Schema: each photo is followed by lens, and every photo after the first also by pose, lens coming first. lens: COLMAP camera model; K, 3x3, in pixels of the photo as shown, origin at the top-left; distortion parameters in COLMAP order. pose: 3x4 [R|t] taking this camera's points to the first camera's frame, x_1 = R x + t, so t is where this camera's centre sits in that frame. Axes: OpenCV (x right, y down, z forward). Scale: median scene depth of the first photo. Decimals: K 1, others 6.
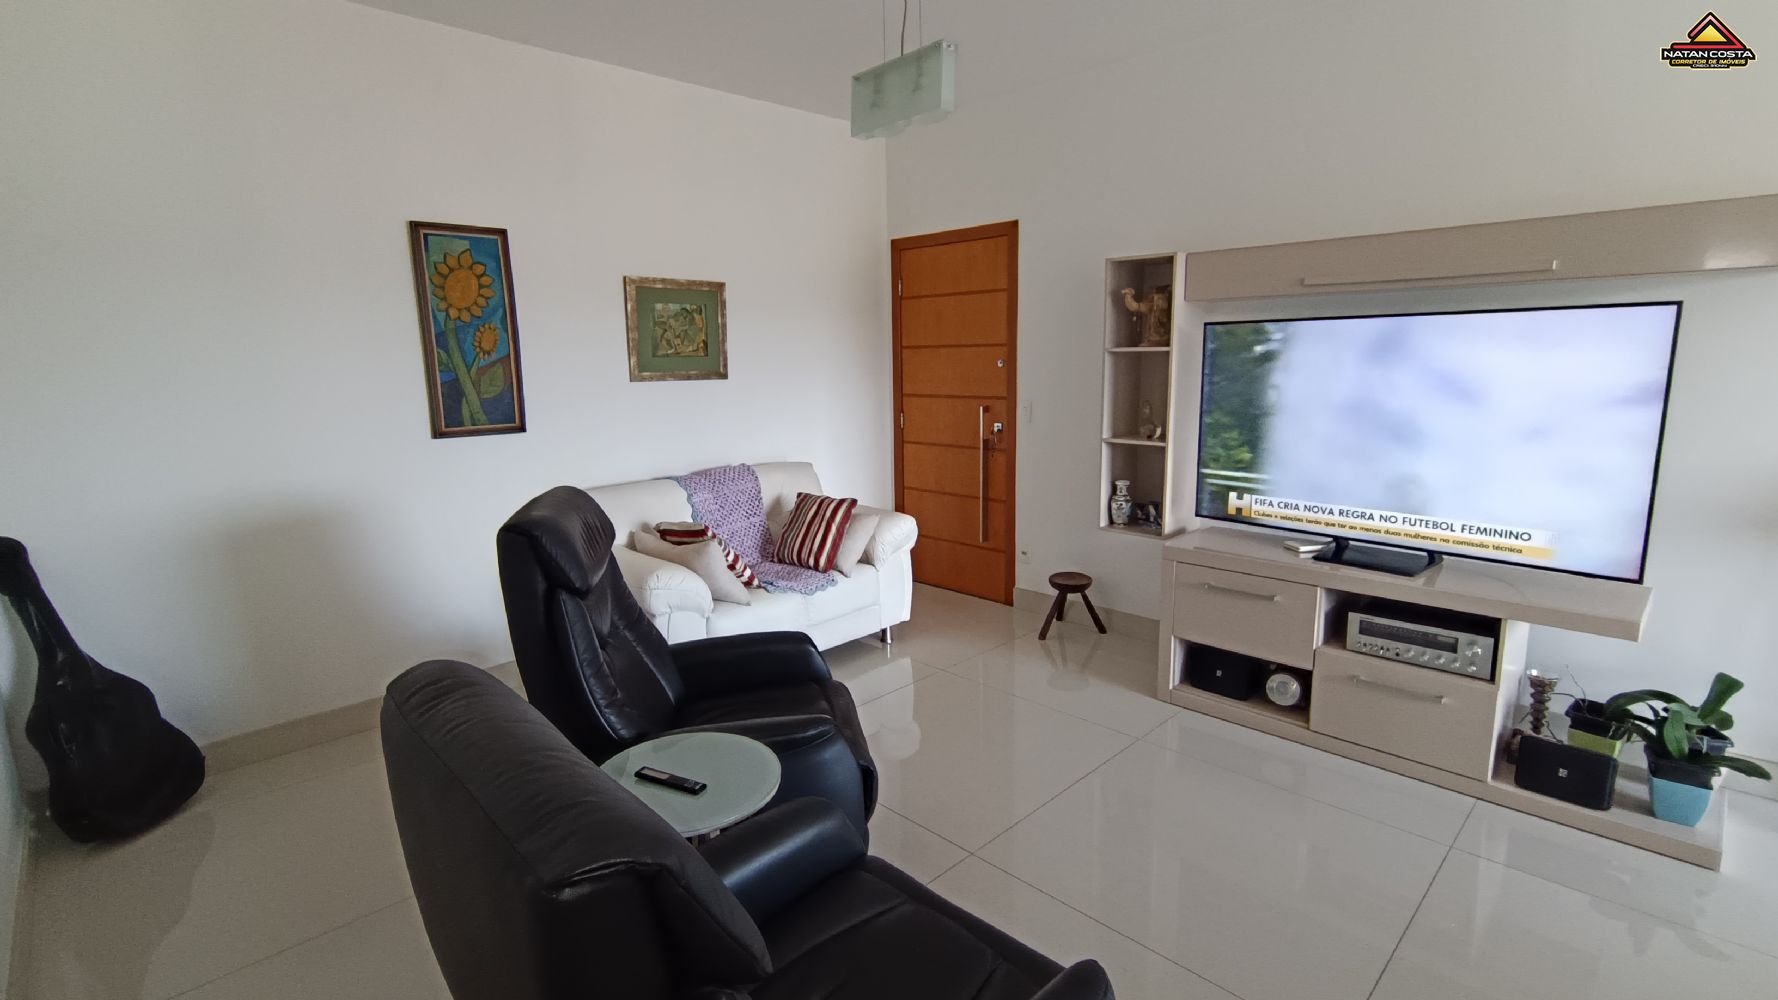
lens RADIAL K [[819.0, 0, 888.1], [0, 819.0, 494.1], [0, 0, 1]] dist [0.001189, -0.001950]
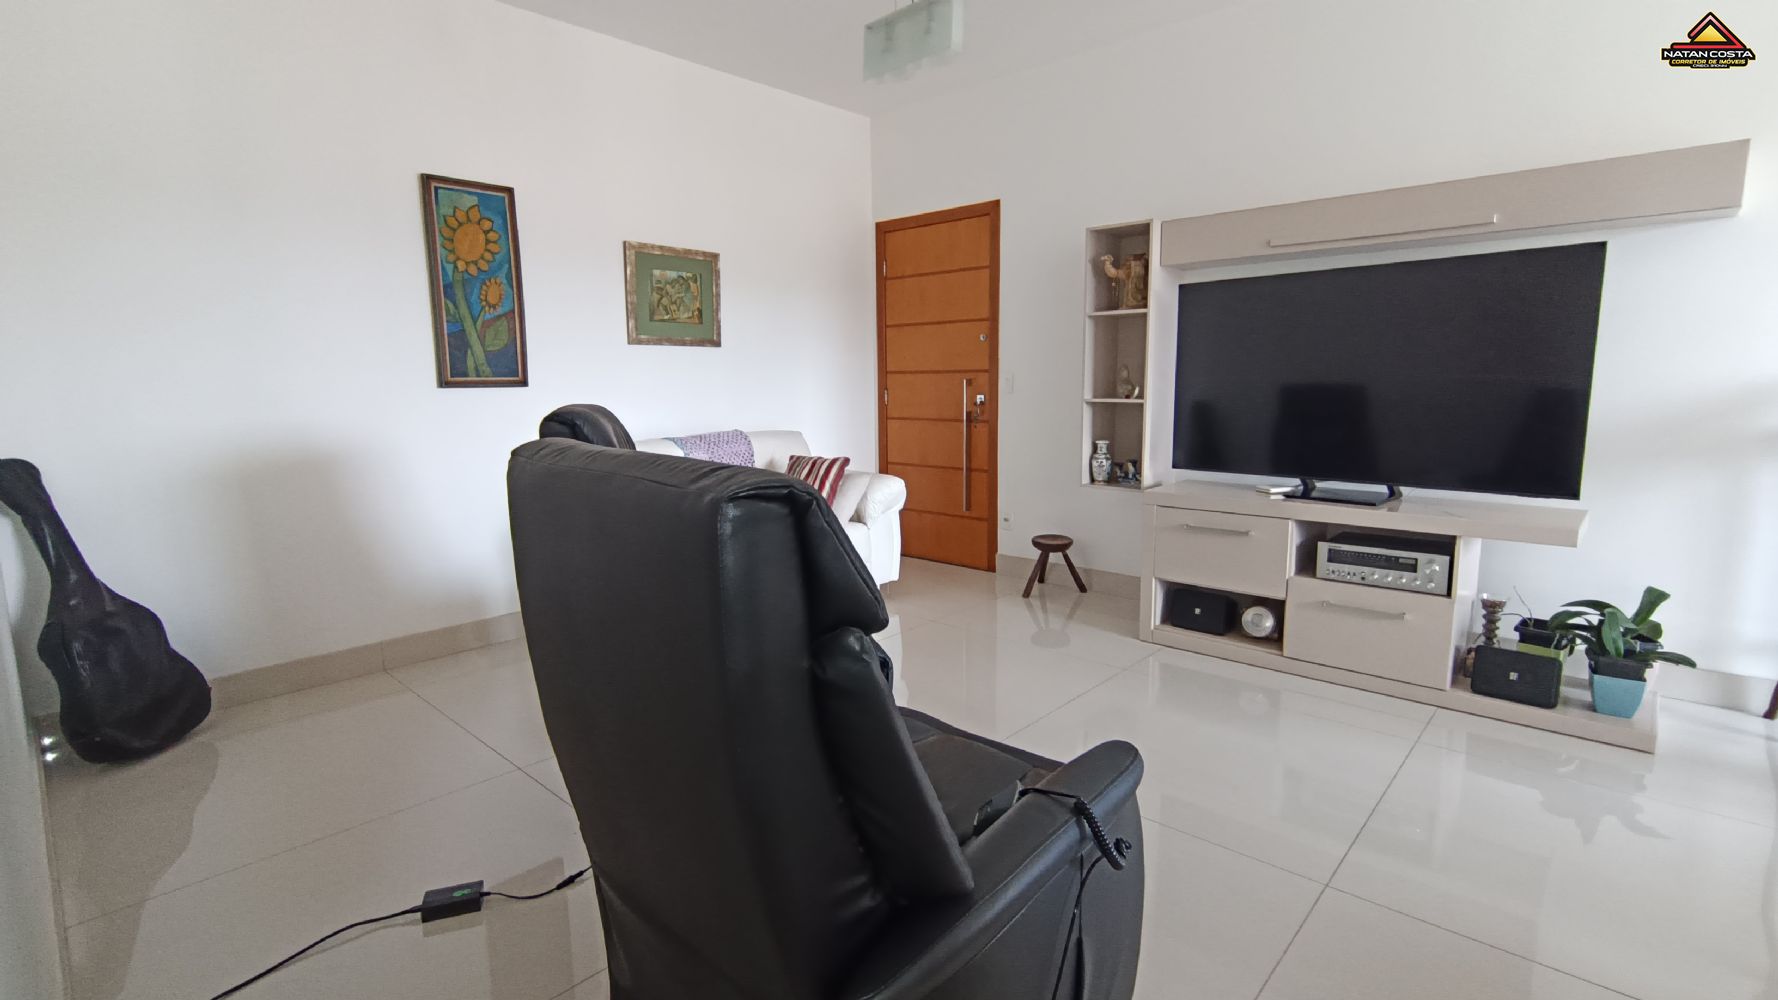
lens RADIAL K [[819.0, 0, 888.5], [0, 819.0, 493.6], [0, 0, 1]] dist [0.001189, -0.001950]
pose [[0.998877, -0.000222, 0.047376, -0.043317], [0.001671, 0.999532, -0.030533, 0.094791], [-0.047347, 0.030578, 0.998410, -0.040996]]
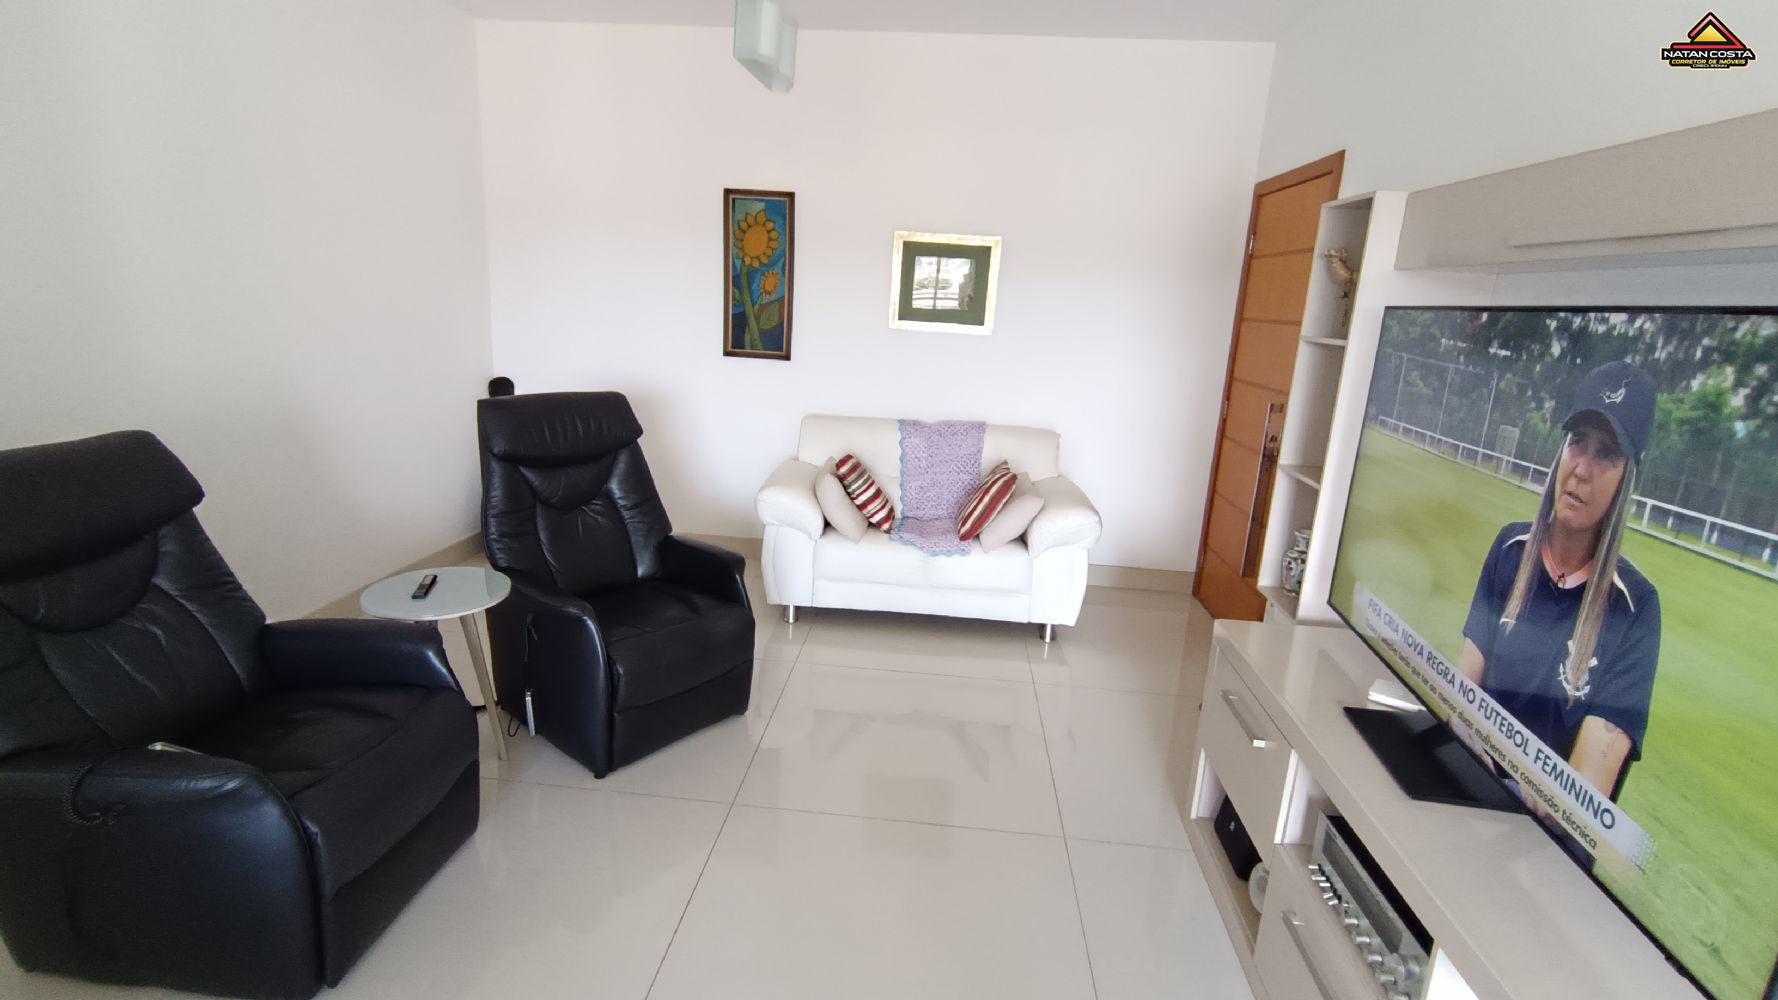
lens RADIAL K [[819.0, 0, 877.4], [0, 819.0, 506.3], [0, 0, 1]] dist [0.001189, -0.001950]
pose [[0.638678, 0.243636, -0.729885, 0.624721], [-0.195185, 0.968822, 0.152599, -0.080723], [0.744307, 0.045001, 0.666320, 0.302863]]
